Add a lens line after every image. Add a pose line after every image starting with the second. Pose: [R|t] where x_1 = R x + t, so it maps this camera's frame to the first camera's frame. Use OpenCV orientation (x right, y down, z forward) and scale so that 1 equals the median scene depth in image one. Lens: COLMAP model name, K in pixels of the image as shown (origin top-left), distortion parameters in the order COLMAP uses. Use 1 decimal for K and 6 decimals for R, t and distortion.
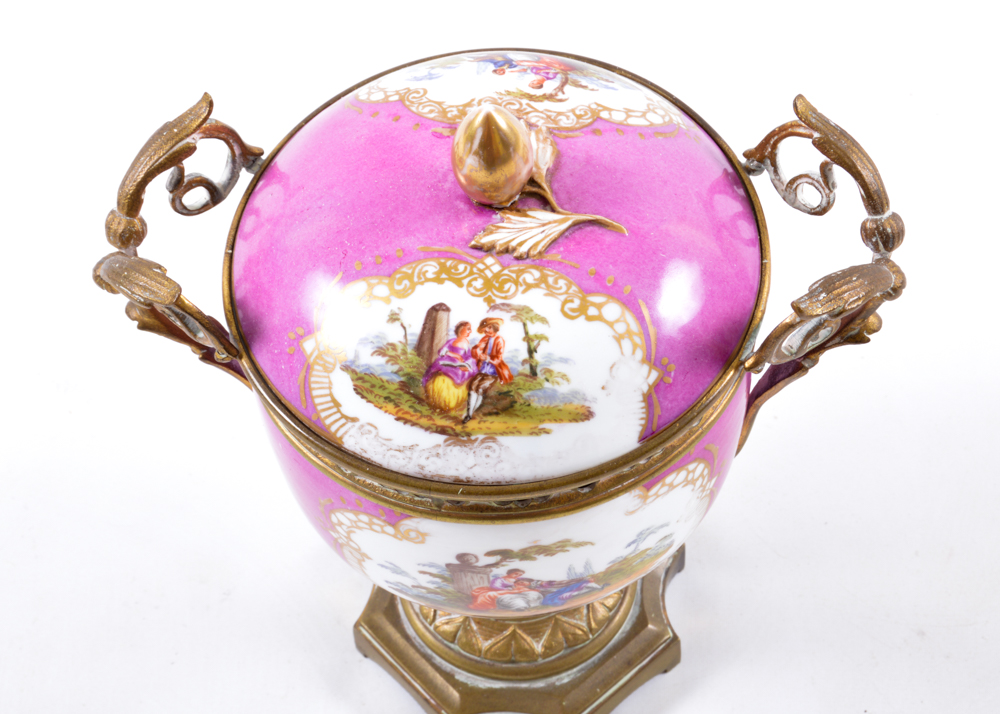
lens RADIAL K [[2391.1, 0, 501.2], [0, 2391.1, 357.7], [0, 0, 1]] dist [-0.004946, 0.000000]
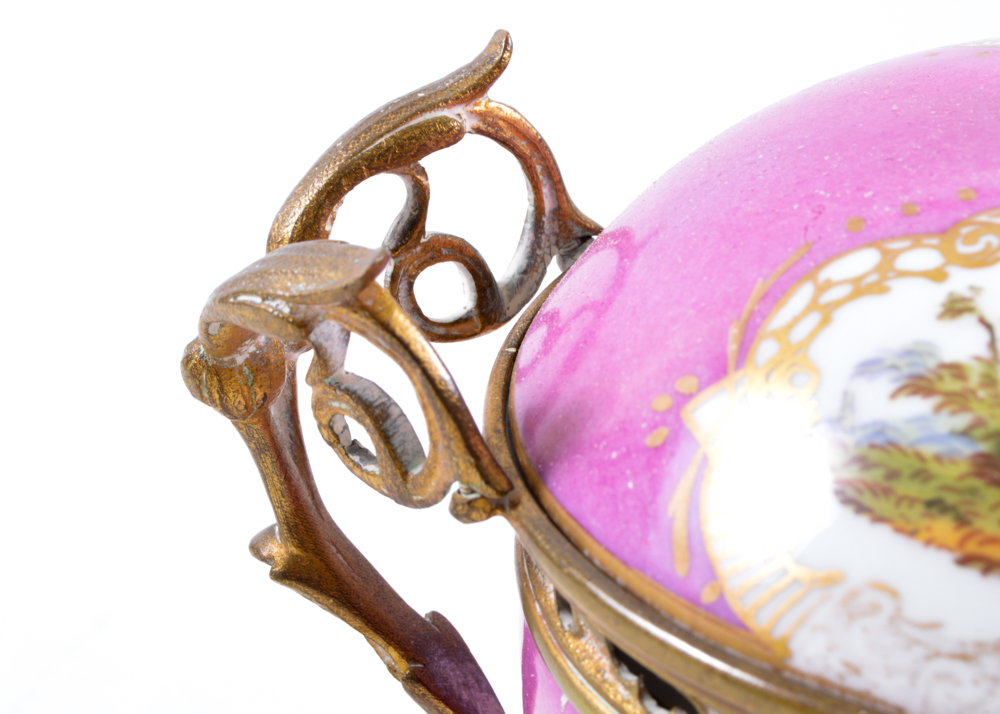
lens RADIAL K [[2391.1, 0, 501.8], [0, 2391.1, 353.3], [0, 0, 1]] dist [-0.004946, 0.000000]
pose [[0.990876, 0.060526, -0.120418, -0.069340], [-0.112354, 0.864435, -0.490030, 0.174646], [0.074434, 0.499089, 0.863348, 0.685300]]
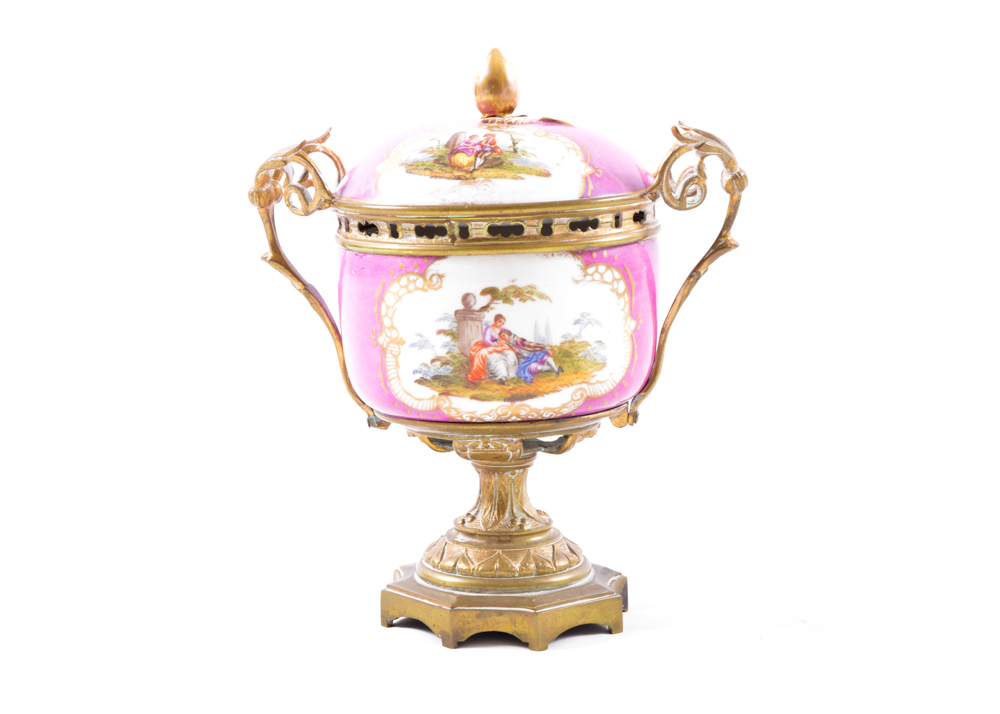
lens RADIAL K [[2381.6, 0, 499.2], [0, 2381.6, 358.0], [0, 0, 1]] dist [0.008176, 0.000000]
pose [[0.998840, 0.025835, -0.040646, 0.072353], [-0.047382, 0.678289, -0.733266, 1.299728], [0.008626, 0.734341, 0.678726, -0.013024]]
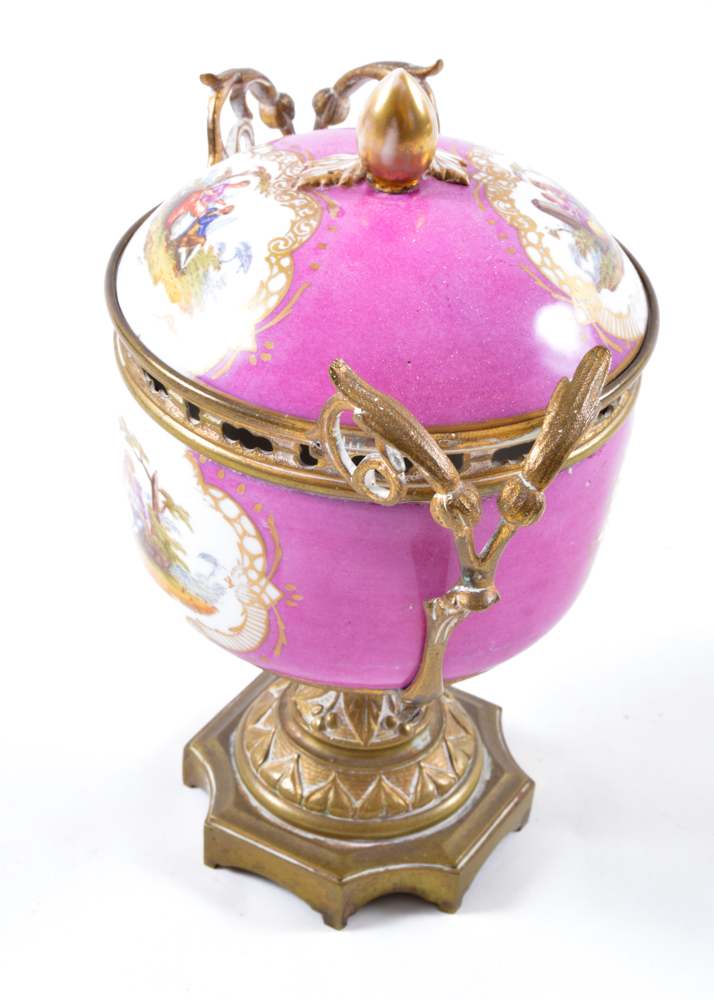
lens RADIAL K [[2047.3, 0, 357.1], [0, 2047.3, 499.5], [0, 0, 1]] dist [0.003519, 0.000000]
pose [[-0.287717, -0.534510, 0.794681, -0.775473], [0.766649, 0.368768, 0.525604, -0.498727], [-0.573993, 0.760467, 0.303681, 0.869335]]
